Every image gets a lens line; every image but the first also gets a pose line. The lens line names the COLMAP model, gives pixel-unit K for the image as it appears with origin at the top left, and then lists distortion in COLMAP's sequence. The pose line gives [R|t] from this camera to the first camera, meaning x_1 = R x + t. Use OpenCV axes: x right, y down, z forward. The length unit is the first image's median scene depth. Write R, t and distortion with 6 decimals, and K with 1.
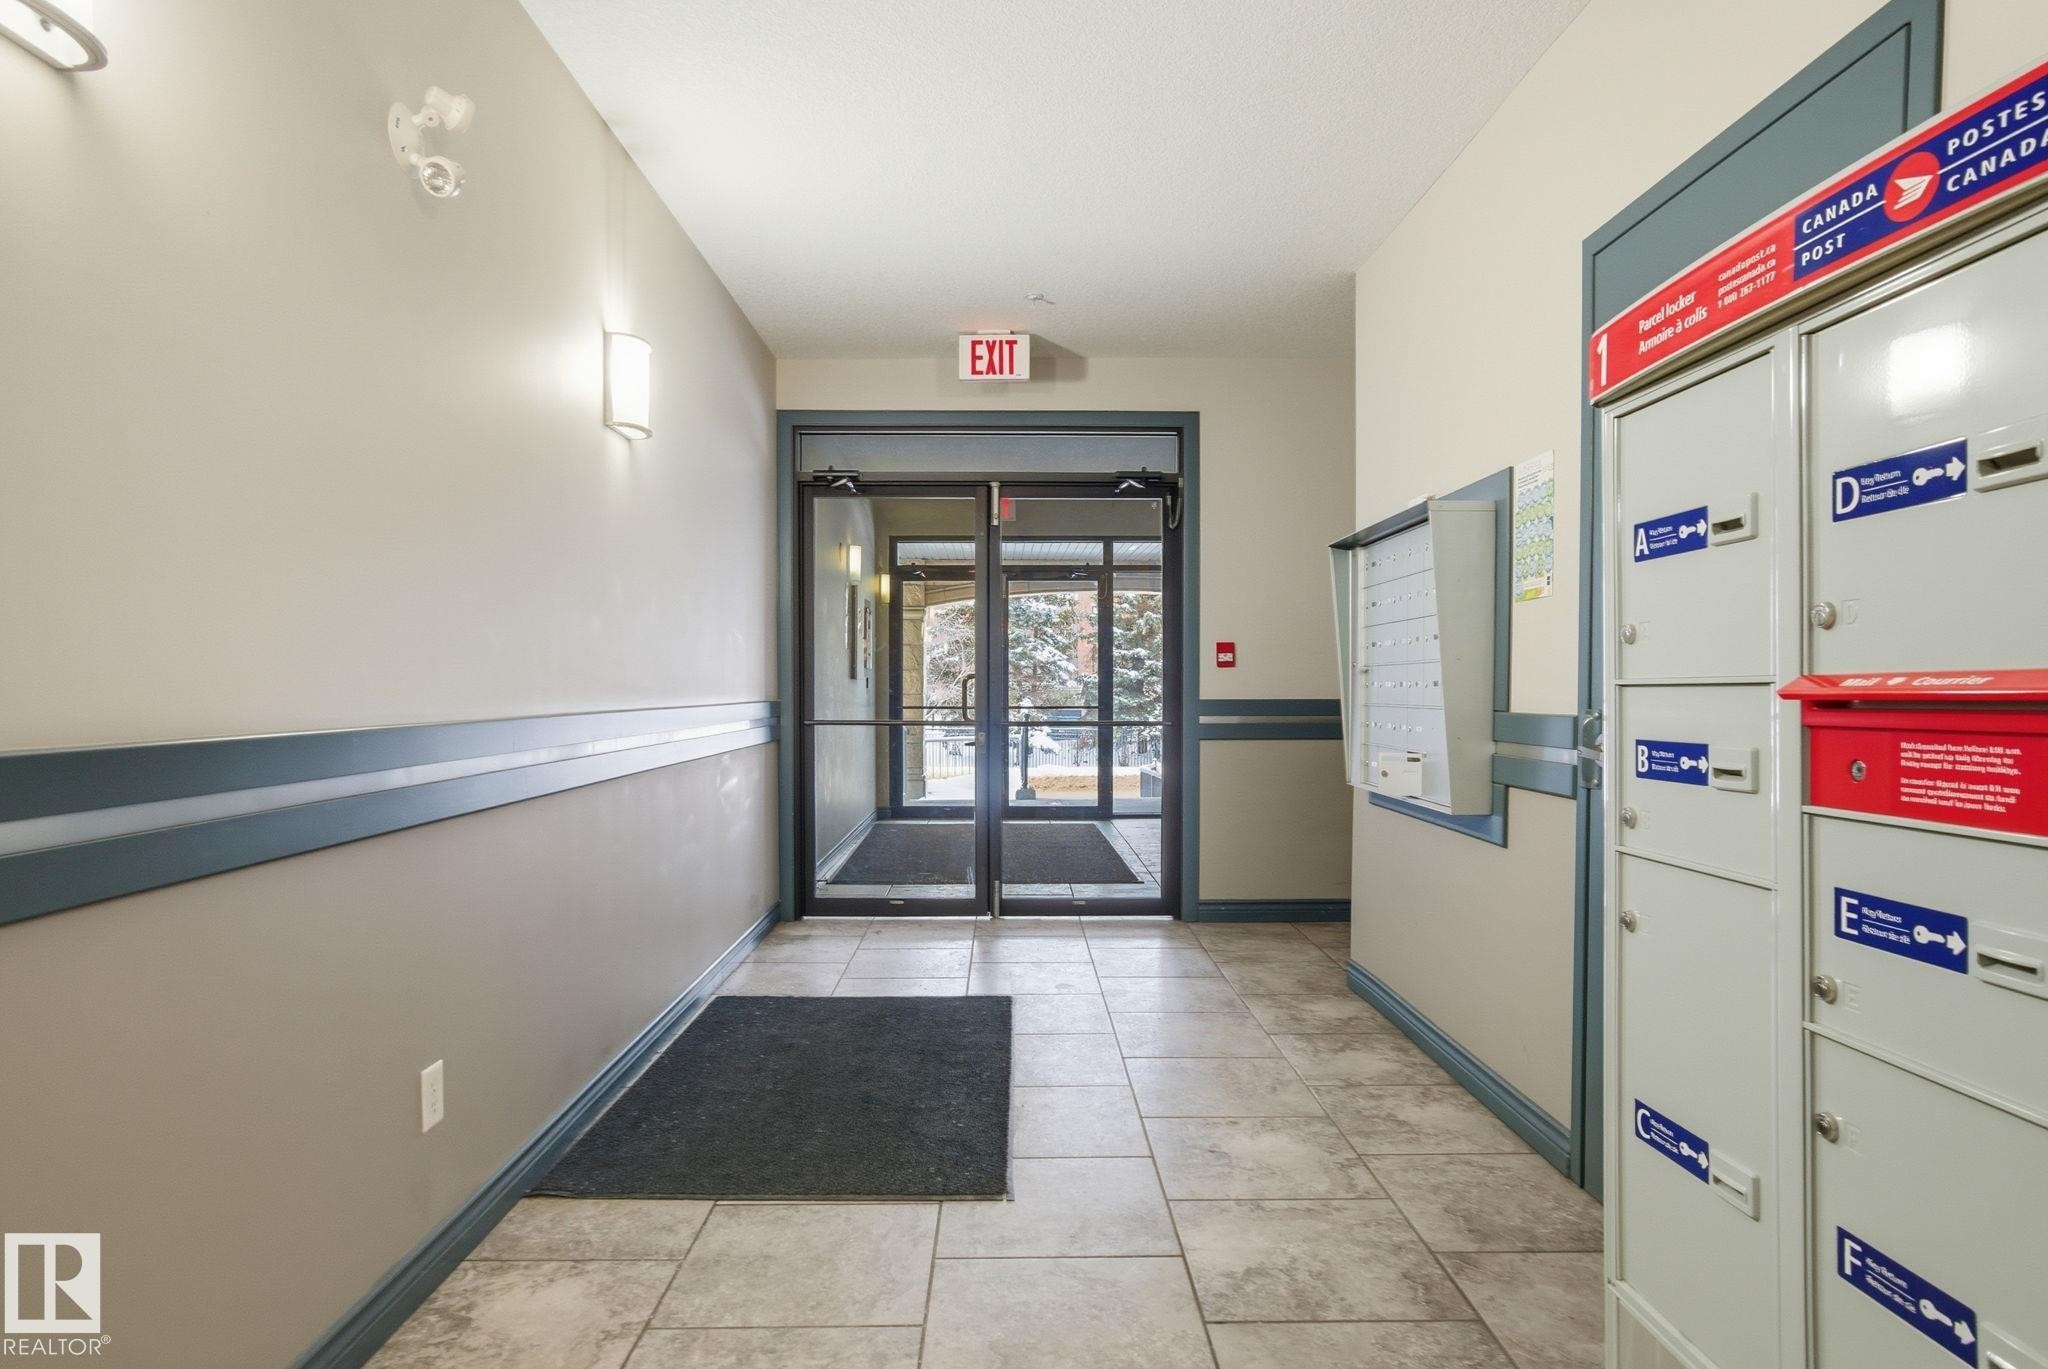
lens RADIAL K [[911.6, 0, 1012.9], [0, 911.6, 673.7], [0, 0, 1]] dist [-0.062359, 0.021511]
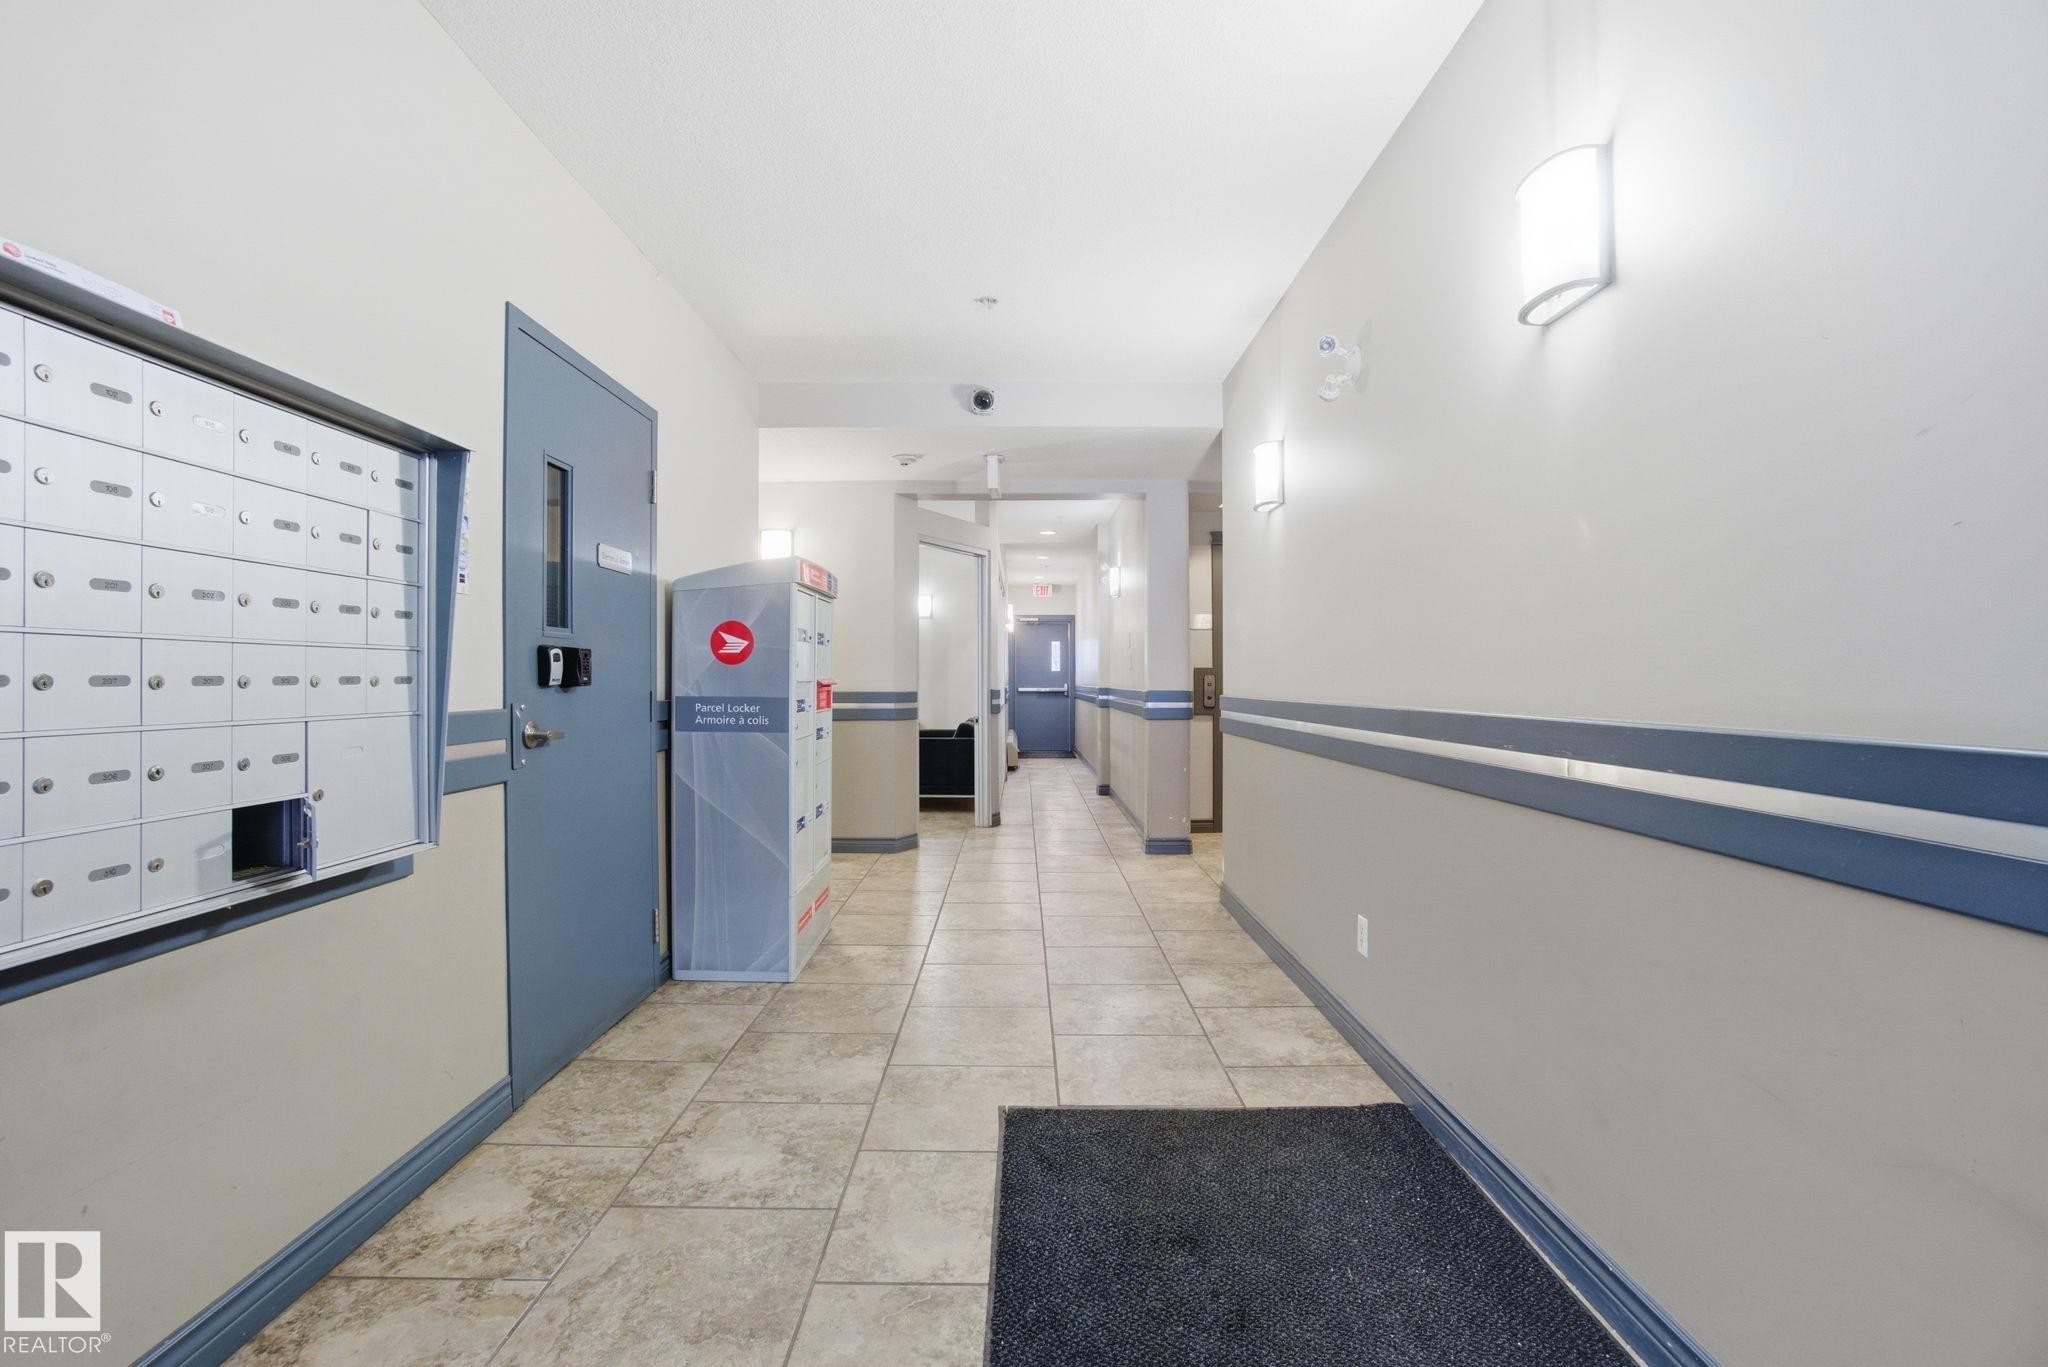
lens RADIAL K [[911.6, 0, 1012.9], [0, 911.6, 672.7], [0, 0, 1]] dist [-0.062359, 0.021511]
pose [[-0.999915, 0.000588, 0.013005, -0.033947], [0.000273, 0.999707, -0.024204, 0.031125], [-0.013016, -0.024199, -0.999622, 2.258615]]
